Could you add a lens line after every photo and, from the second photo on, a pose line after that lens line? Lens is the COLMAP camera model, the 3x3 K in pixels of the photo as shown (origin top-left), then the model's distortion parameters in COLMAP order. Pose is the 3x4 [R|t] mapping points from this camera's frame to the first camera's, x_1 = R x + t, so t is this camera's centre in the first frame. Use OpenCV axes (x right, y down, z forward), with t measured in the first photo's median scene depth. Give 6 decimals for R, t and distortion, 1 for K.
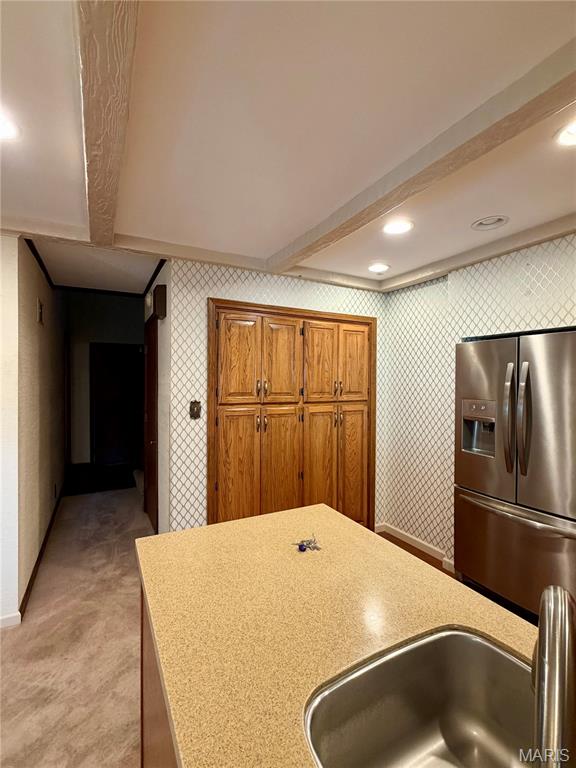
lens RADIAL K [[355.4, 0, 288.0], [0, 355.4, 384.0], [0, 0, 1]] dist [-0.001721, -0.000179]
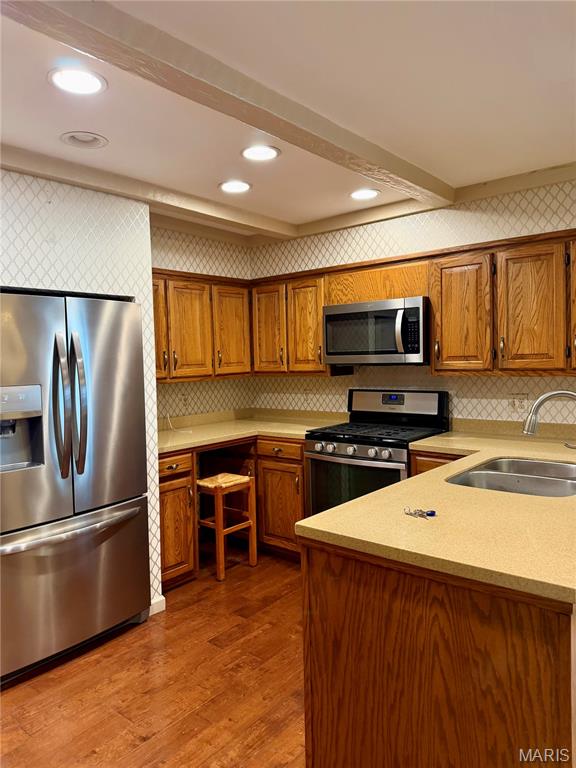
lens RADIAL K [[542.5, 0, 288.0], [0, 542.5, 384.0], [0, 0, 1]] dist [0.007363, 0.001389]
pose [[-0.363928, -0.041984, 0.930480, -0.672269], [0.034553, 0.997687, 0.058531, 0.001114], [-0.930786, 0.053452, -0.361636, 1.067396]]
